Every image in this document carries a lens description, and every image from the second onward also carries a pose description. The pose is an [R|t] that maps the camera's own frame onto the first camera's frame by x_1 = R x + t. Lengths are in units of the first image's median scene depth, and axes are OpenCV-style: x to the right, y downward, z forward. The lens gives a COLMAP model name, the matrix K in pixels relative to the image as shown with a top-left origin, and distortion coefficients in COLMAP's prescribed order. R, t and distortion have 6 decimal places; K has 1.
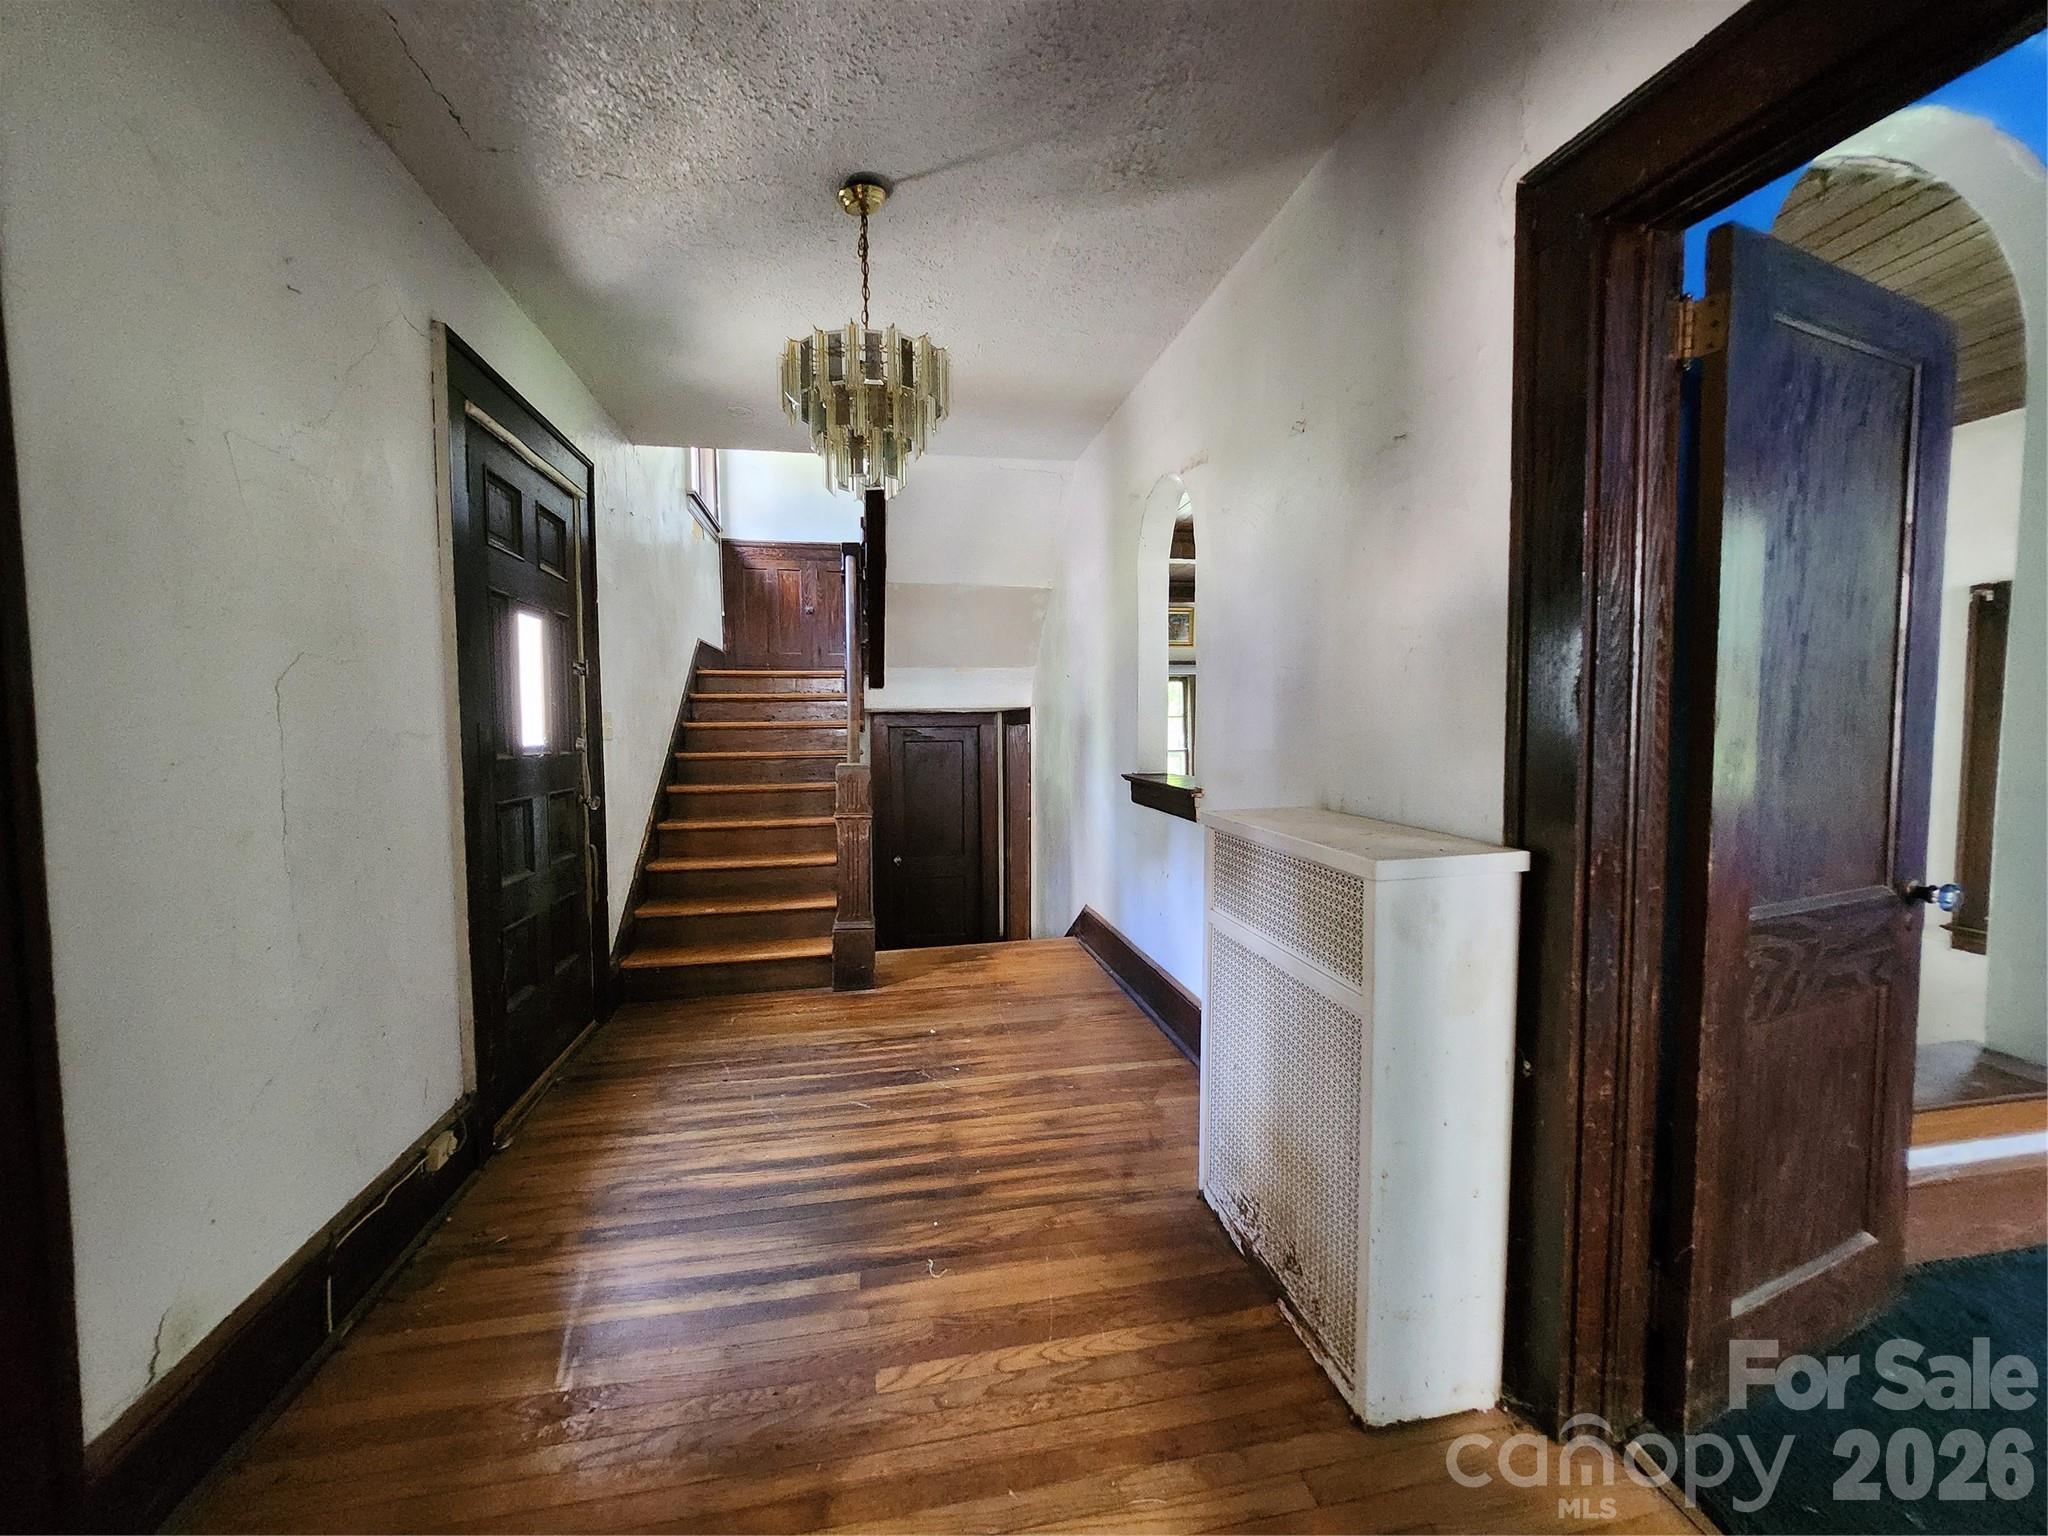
lens RADIAL K [[807.0, 0, 1024.1], [0, 807.0, 763.1], [0, 0, 1]] dist [-0.001762, 0.000088]
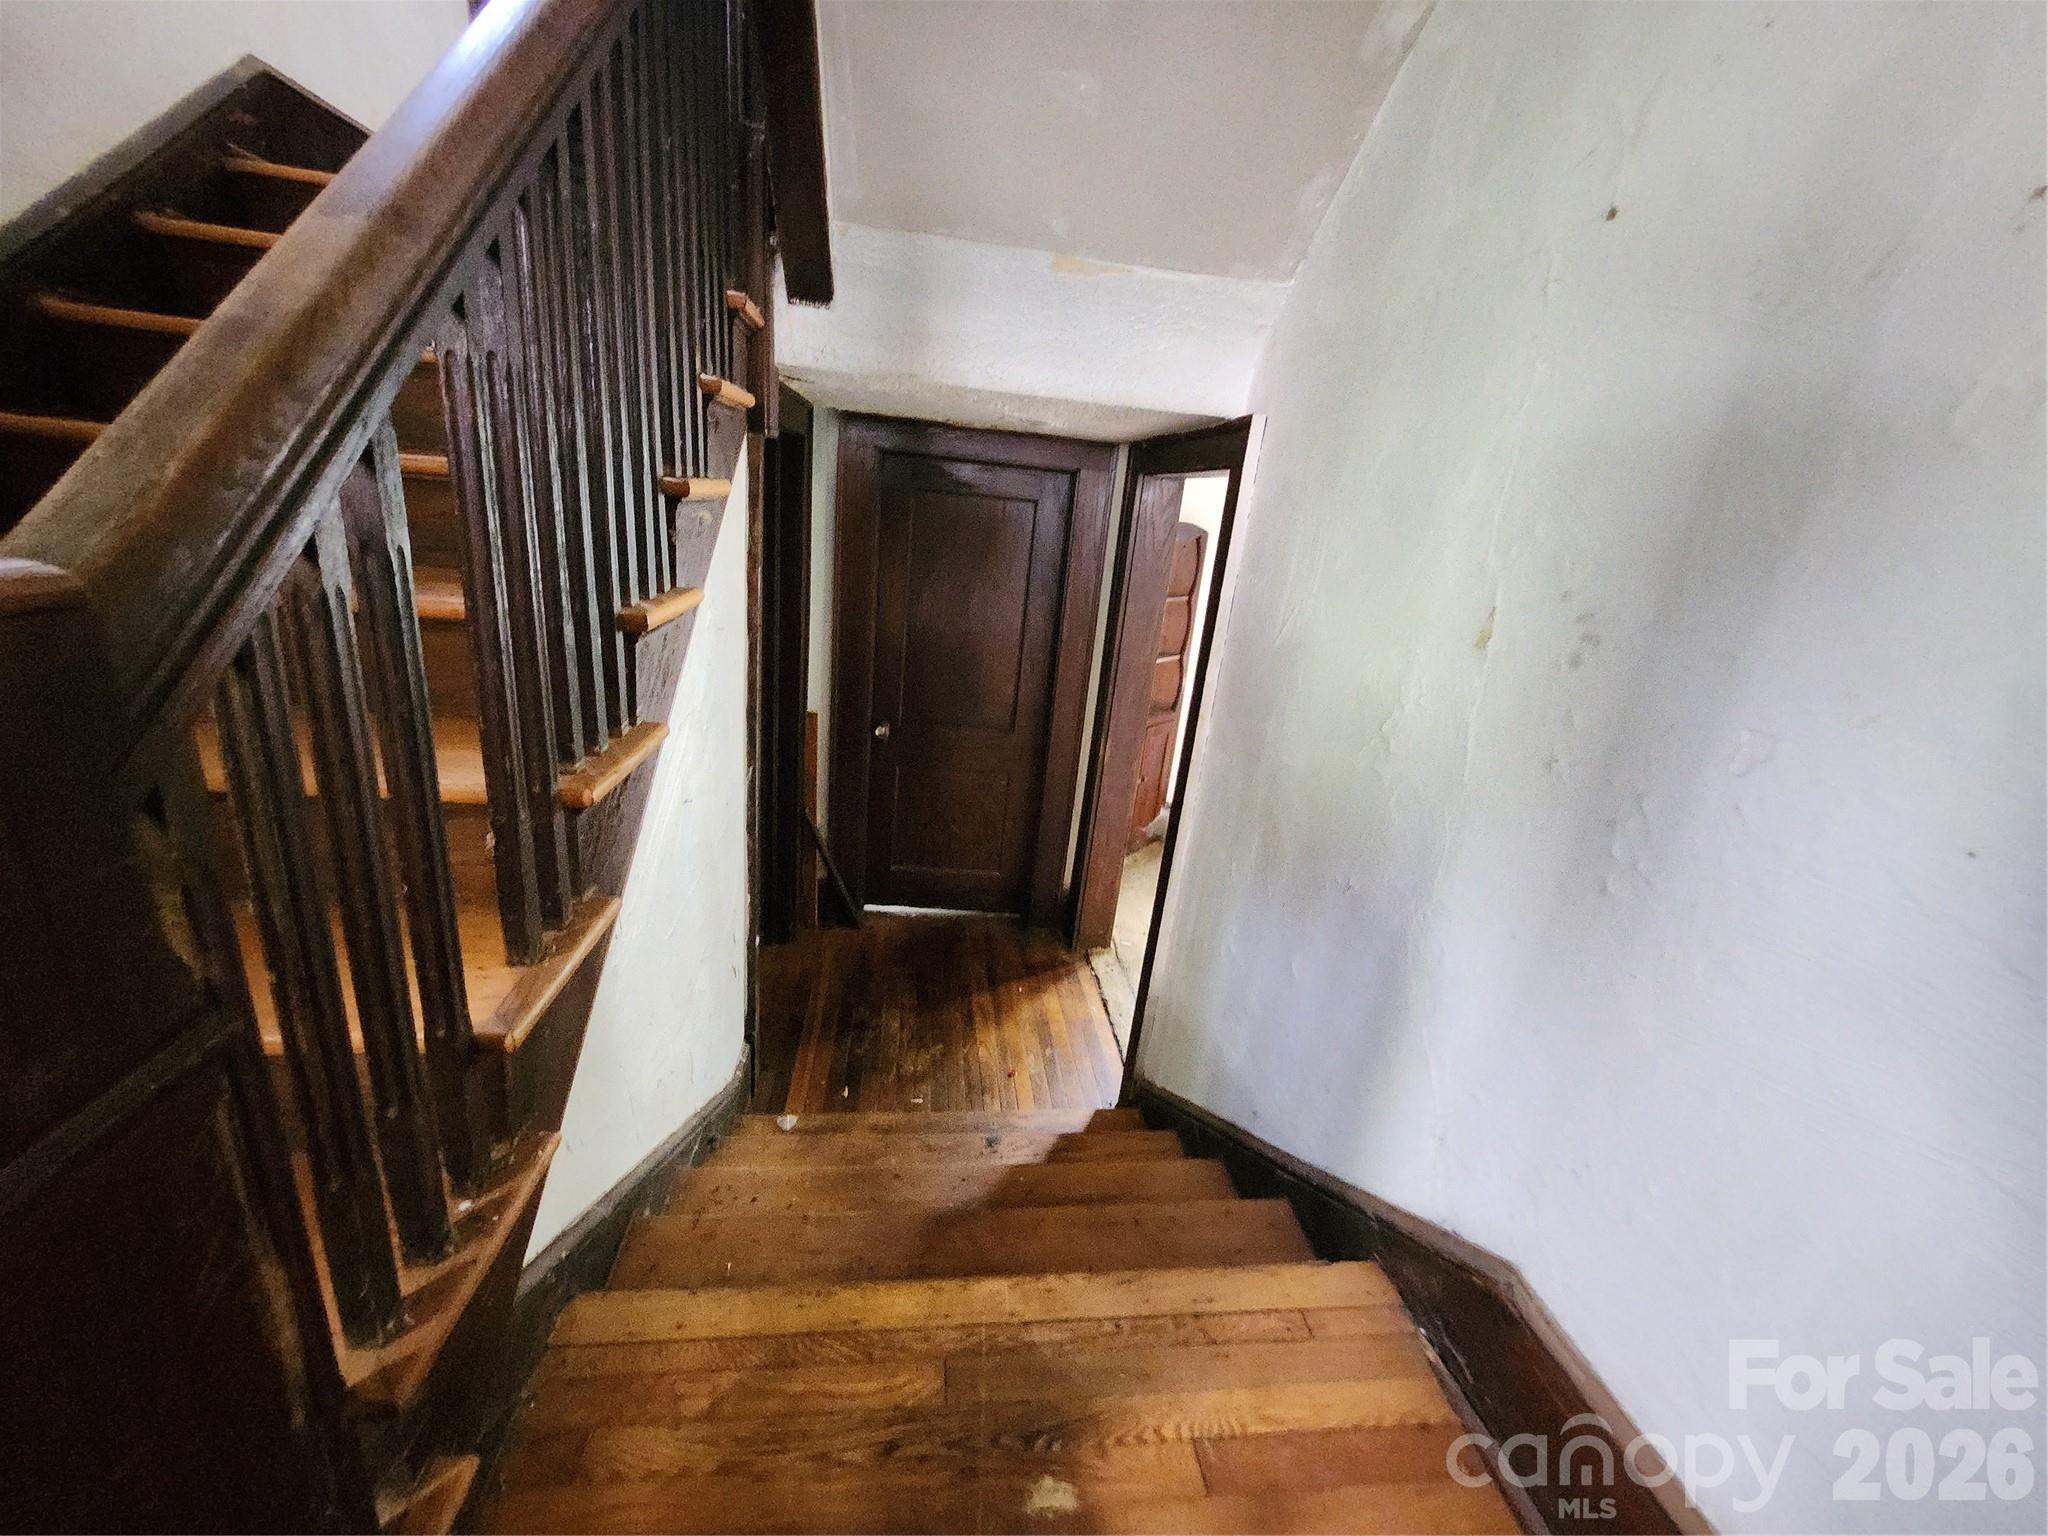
lens RADIAL K [[807.0, 0, 1024.1], [0, 807.0, 763.1], [0, 0, 1]] dist [-0.001762, 0.000088]
pose [[0.991351, 0.125353, -0.038852, -0.054250], [-0.110344, 0.956433, 0.270297, -0.009700], [0.071042, -0.263672, 0.961993, 0.604276]]
